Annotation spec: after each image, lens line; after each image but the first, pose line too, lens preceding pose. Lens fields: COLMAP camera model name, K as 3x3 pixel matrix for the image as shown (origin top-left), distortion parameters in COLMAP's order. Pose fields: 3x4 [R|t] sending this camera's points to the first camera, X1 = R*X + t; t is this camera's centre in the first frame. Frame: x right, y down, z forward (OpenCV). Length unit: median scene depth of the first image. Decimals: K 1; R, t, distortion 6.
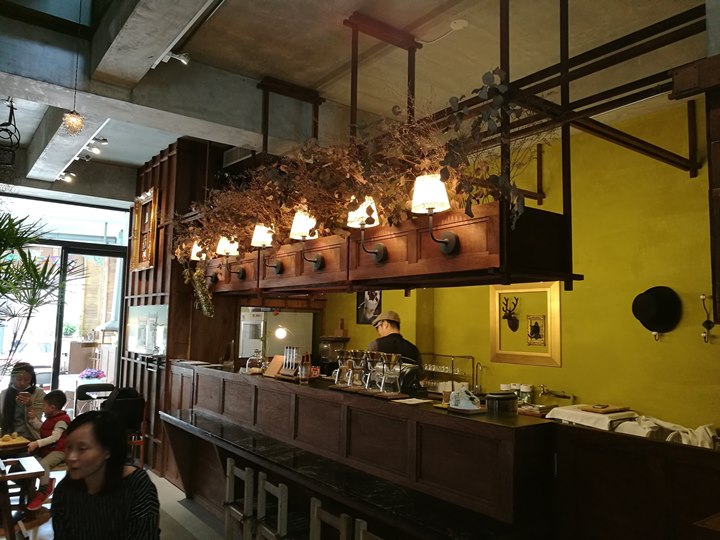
lens RADIAL K [[563.0, 0, 360.1], [0, 563.0, 271.2], [0, 0, 1]] dist [0.010041, 0.002721]
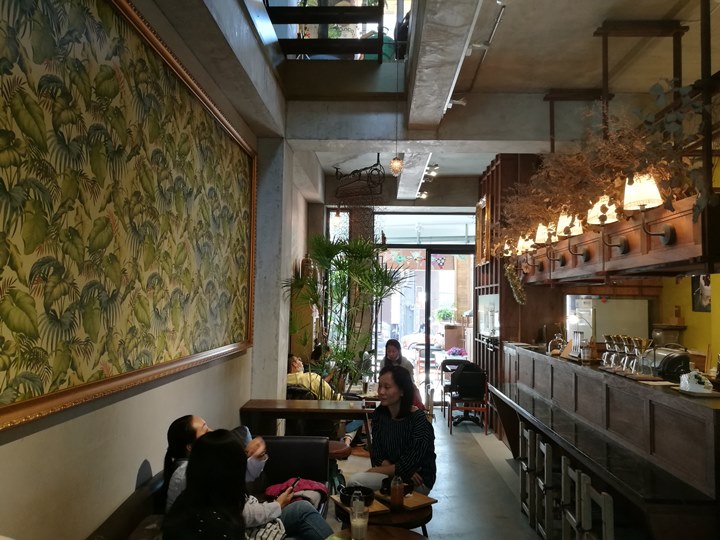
lens RADIAL K [[563.0, 0, 360.1], [0, 563.0, 271.2], [0, 0, 1]] dist [0.010041, 0.002721]
pose [[0.780375, -0.040898, -0.623973, 0.184970], [0.054978, 0.998482, 0.003313, -0.008464], [0.622890, -0.036890, 0.781439, -0.098621]]
